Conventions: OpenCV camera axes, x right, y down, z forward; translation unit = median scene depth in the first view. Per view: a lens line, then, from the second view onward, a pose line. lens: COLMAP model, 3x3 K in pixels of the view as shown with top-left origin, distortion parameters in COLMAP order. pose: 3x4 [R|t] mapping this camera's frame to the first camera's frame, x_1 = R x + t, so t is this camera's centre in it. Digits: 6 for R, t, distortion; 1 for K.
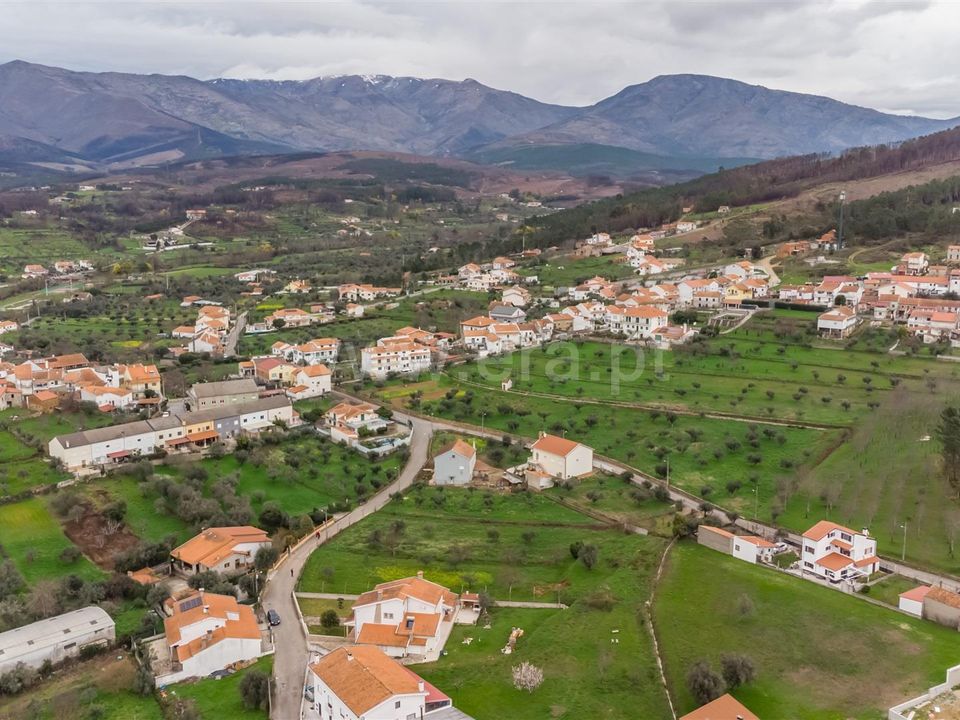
lens RADIAL K [[946.9, 0, 480.0], [0, 946.9, 360.0], [0, 0, 1]] dist [0.008952, 0.060115]
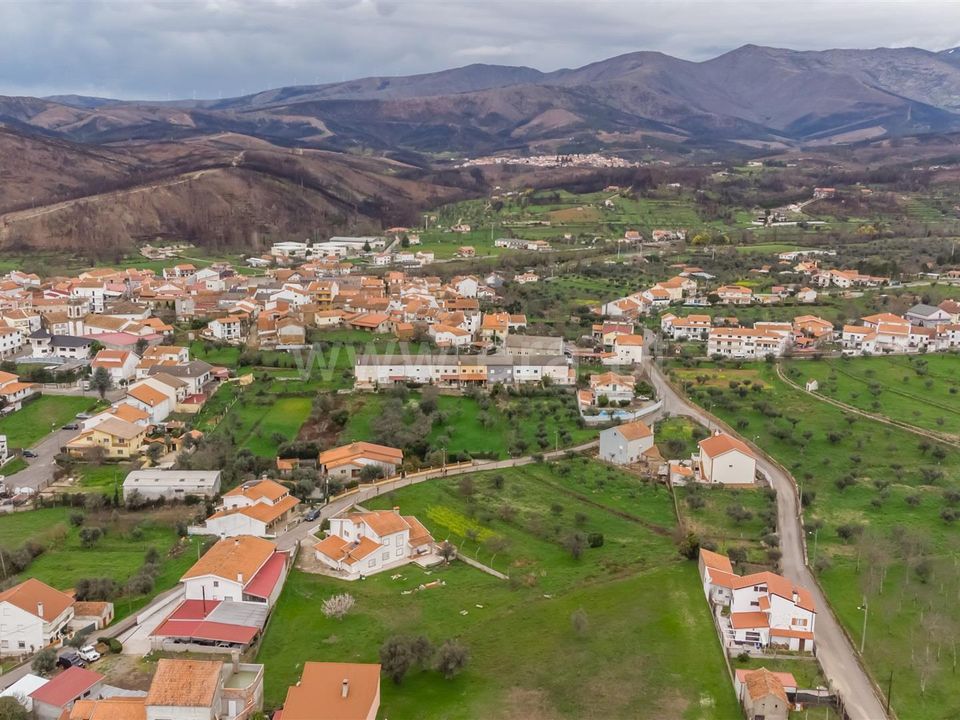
lens RADIAL K [[946.9, 0, 480.0], [0, 946.9, 360.0], [0, 0, 1]] dist [0.008952, 0.060115]
pose [[0.764465, 0.153080, -0.626227, 0.201635], [-0.139049, 0.987687, 0.071695, -0.010609], [0.629491, 0.032268, 0.776337, 0.063288]]
